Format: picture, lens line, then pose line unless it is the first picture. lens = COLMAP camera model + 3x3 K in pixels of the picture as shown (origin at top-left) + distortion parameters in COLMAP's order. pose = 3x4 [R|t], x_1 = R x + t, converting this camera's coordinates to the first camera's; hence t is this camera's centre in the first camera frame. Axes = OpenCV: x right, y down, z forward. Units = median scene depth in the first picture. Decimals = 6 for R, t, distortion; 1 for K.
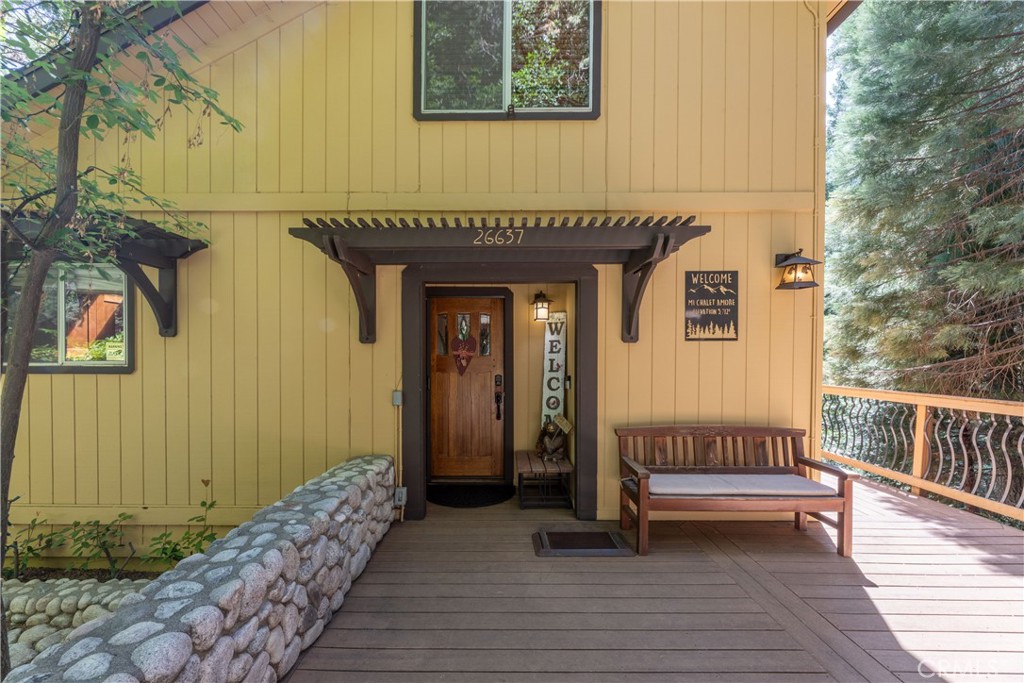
lens RADIAL K [[420.4, 0, 505.6], [0, 420.4, 352.7], [0, 0, 1]] dist [-0.000837, -0.000074]
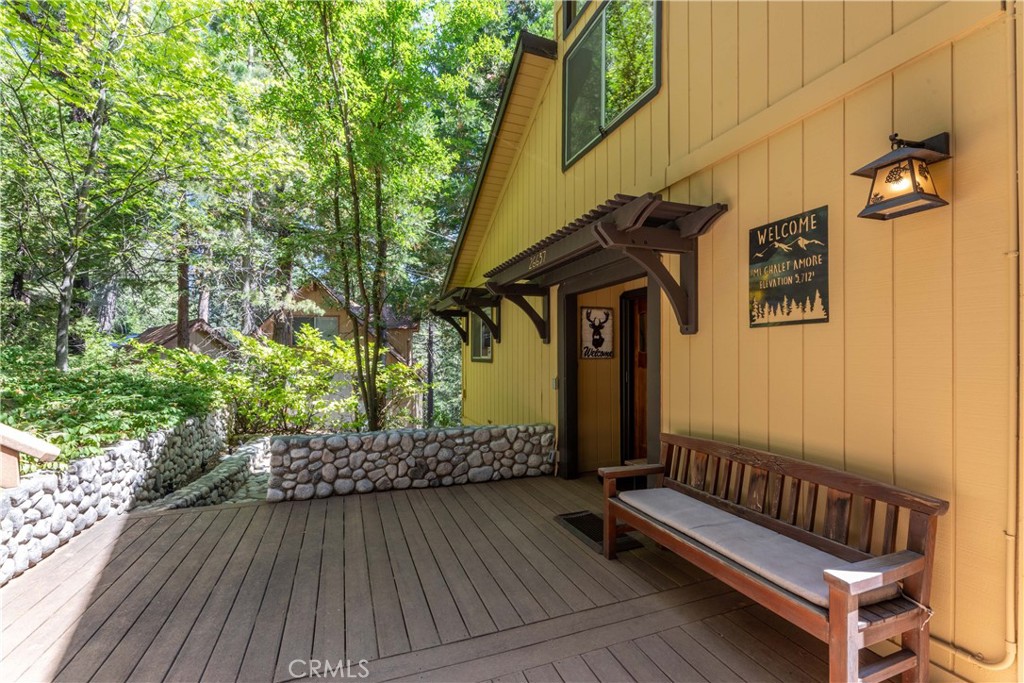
lens RADIAL K [[420.4, 0, 502.4], [0, 420.4, 346.6], [0, 0, 1]] dist [-0.000837, -0.000074]
pose [[0.352406, -0.019251, -0.935649, 0.943203], [0.003376, 0.999808, -0.019300, 0.015602], [0.935841, 0.003642, 0.352403, 0.359907]]
